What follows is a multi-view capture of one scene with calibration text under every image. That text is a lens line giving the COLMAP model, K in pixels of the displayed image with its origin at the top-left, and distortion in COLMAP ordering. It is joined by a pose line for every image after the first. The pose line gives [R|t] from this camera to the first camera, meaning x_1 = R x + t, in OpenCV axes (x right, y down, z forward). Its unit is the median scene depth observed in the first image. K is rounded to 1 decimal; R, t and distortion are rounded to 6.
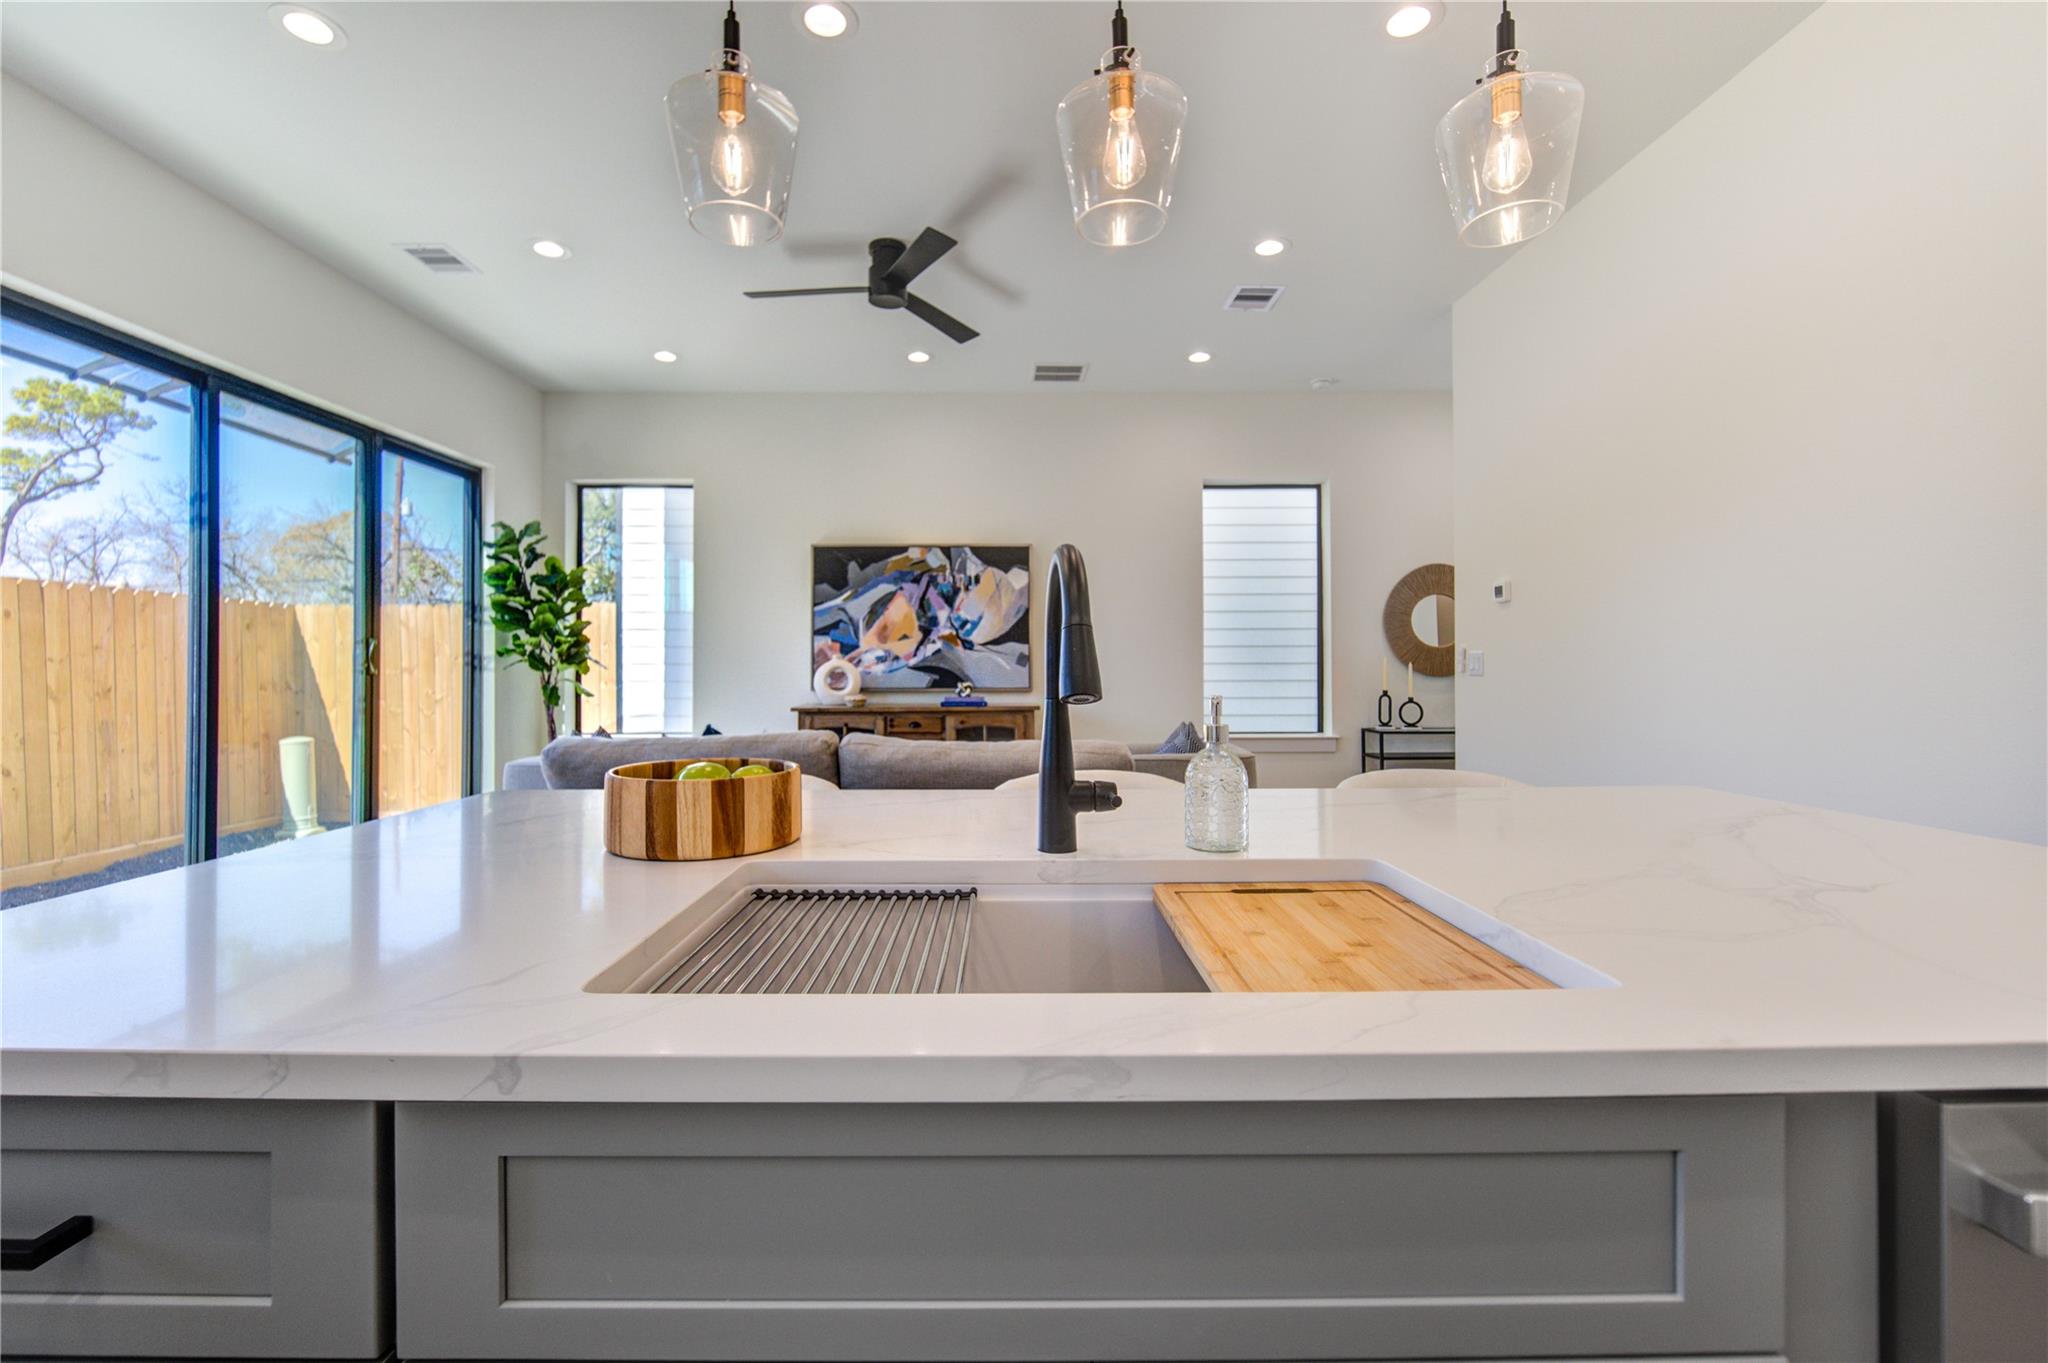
lens RADIAL K [[852.0, 0, 1002.5], [0, 852.0, 662.3], [0, 0, 1]] dist [-0.002331, -0.000521]
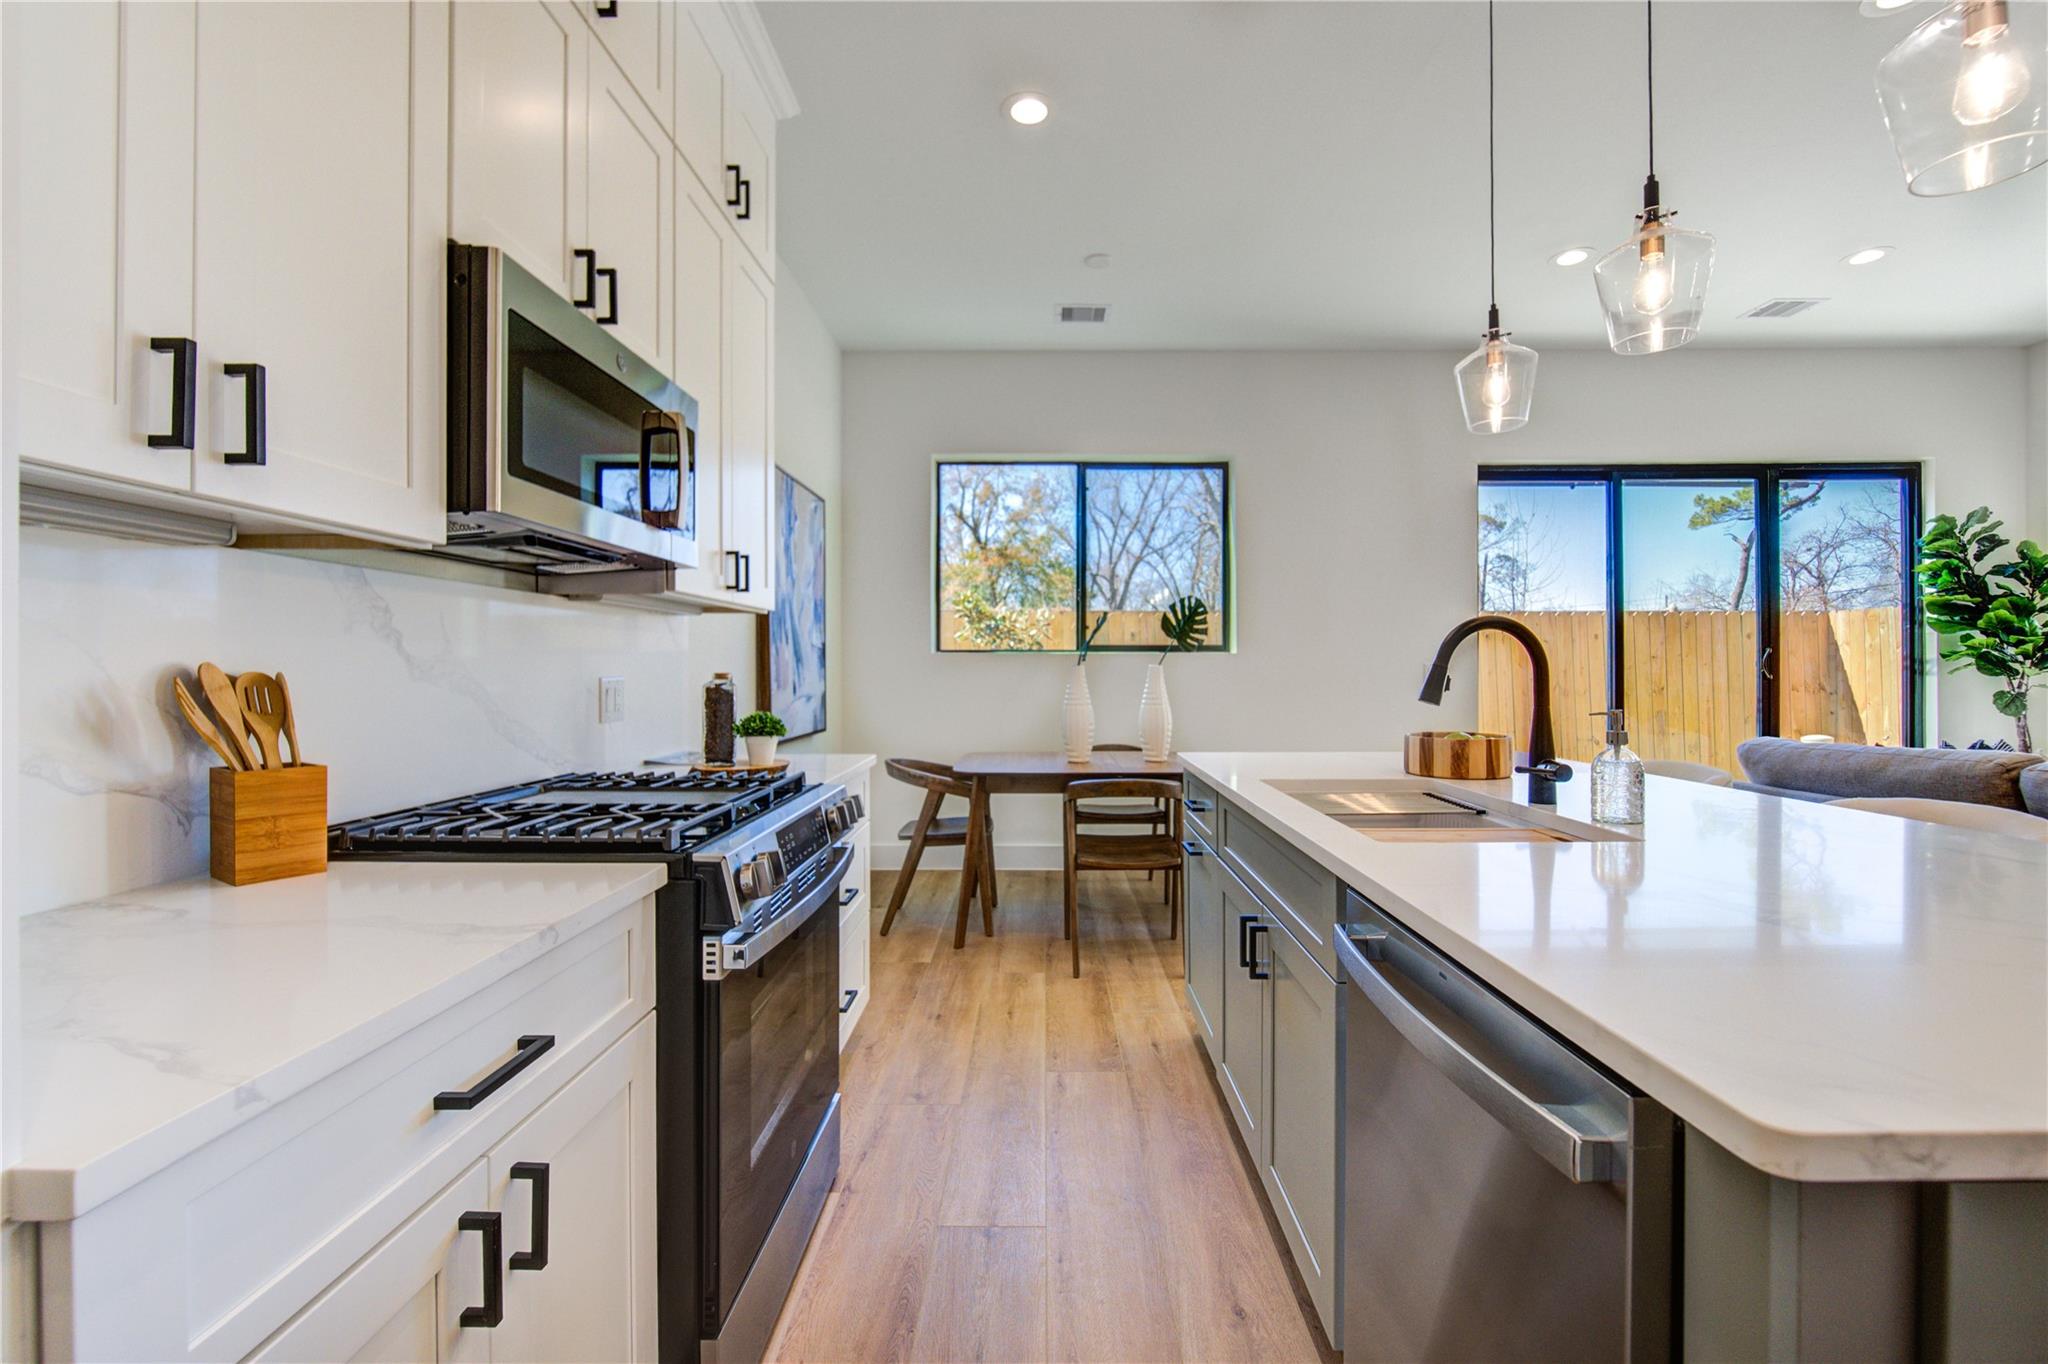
lens RADIAL K [[847.5, 0, 1041.6], [0, 847.5, 668.8], [0, 0, 1]] dist [-0.009404, -0.000289]
pose [[-0.006526, -0.002005, -0.999977, 0.303219], [0.011482, 0.999932, -0.002080, -0.006042], [0.999913, -0.011496, -0.006502, 0.019511]]
